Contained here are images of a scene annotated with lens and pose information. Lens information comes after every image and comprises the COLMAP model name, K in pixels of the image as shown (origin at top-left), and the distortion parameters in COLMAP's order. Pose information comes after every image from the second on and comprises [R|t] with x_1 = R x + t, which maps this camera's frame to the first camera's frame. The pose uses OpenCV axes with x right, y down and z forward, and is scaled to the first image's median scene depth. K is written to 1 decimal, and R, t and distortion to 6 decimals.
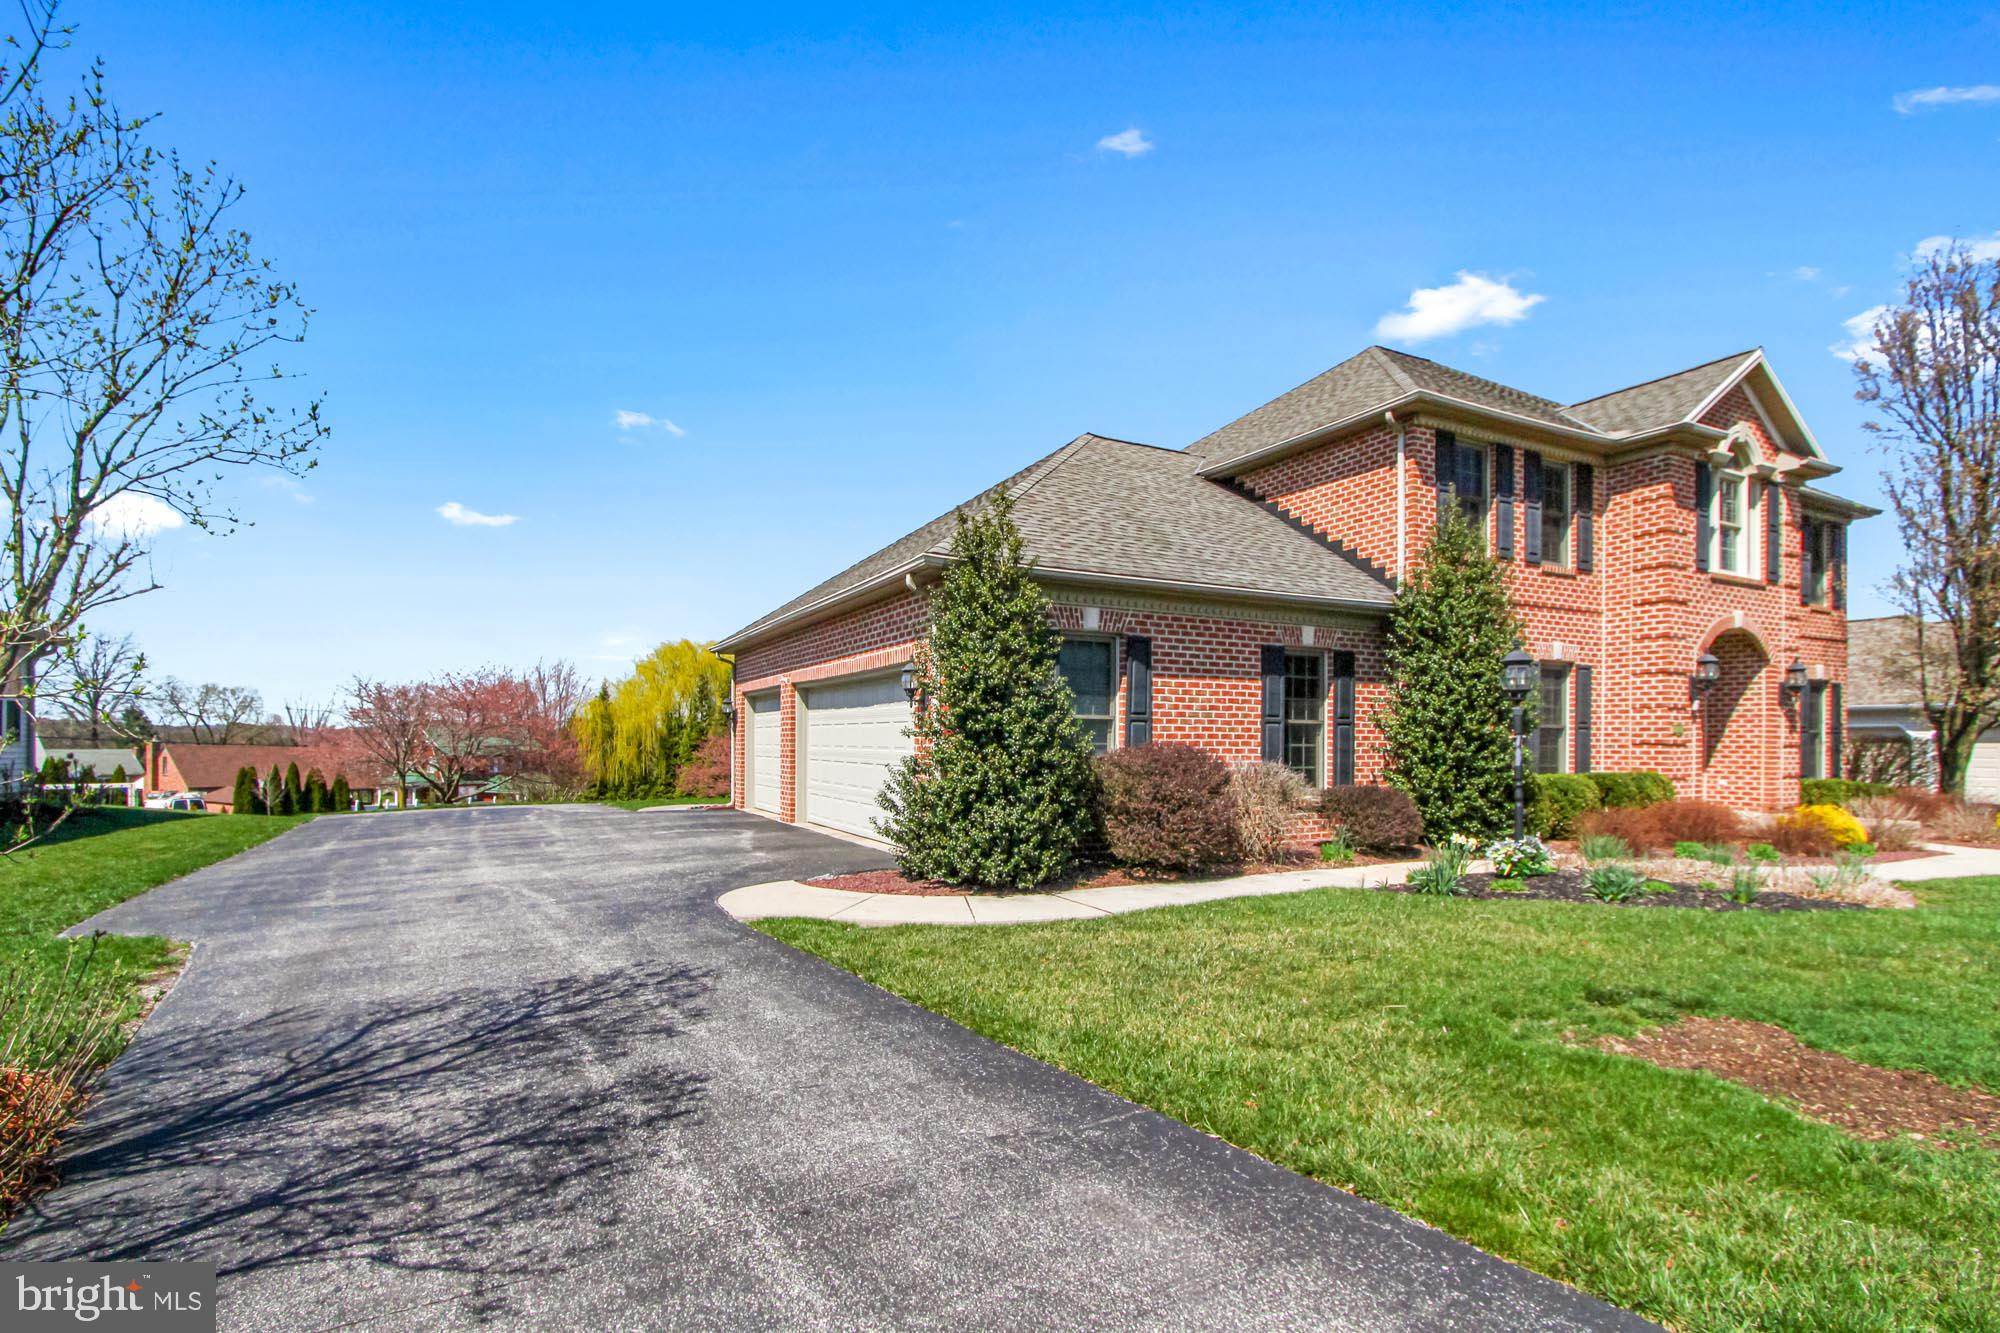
lens RADIAL K [[940.9, 0, 1000.0], [0, 940.9, 666.5], [0, 0, 1]] dist [-0.000064, 0.000019]
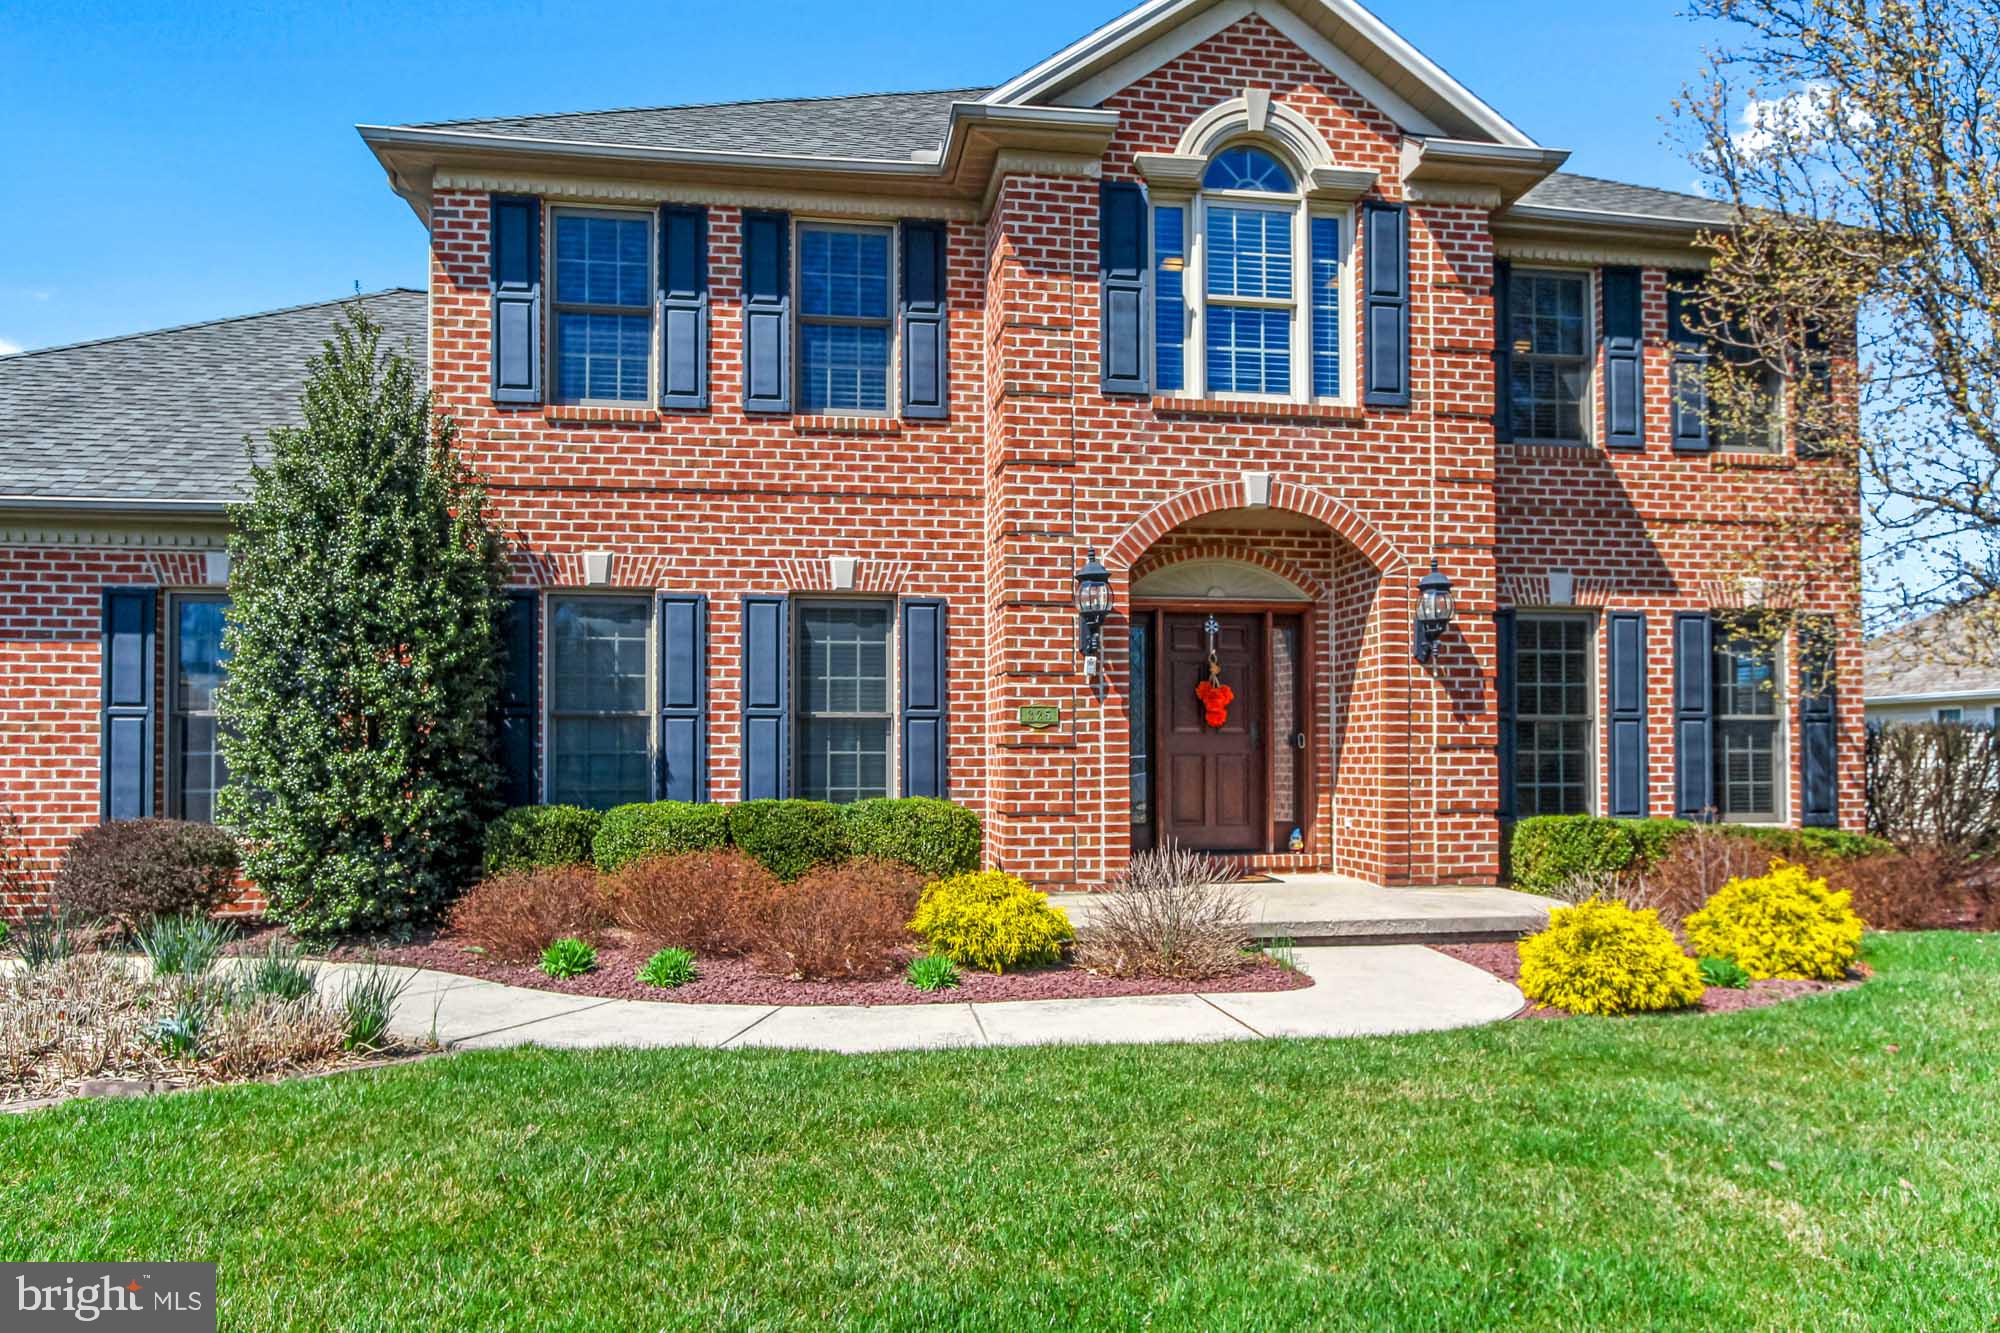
lens RADIAL K [[1098.7, 0, 1000.0], [0, 1098.7, 666.5], [0, 0, 1]] dist [-0.003211, -0.000494]
pose [[0.945613, -0.029004, -0.323999, 0.858926], [0.030673, 0.999529, 0.000046, 0.038952], [0.323846, -0.009981, 0.946057, 0.420712]]
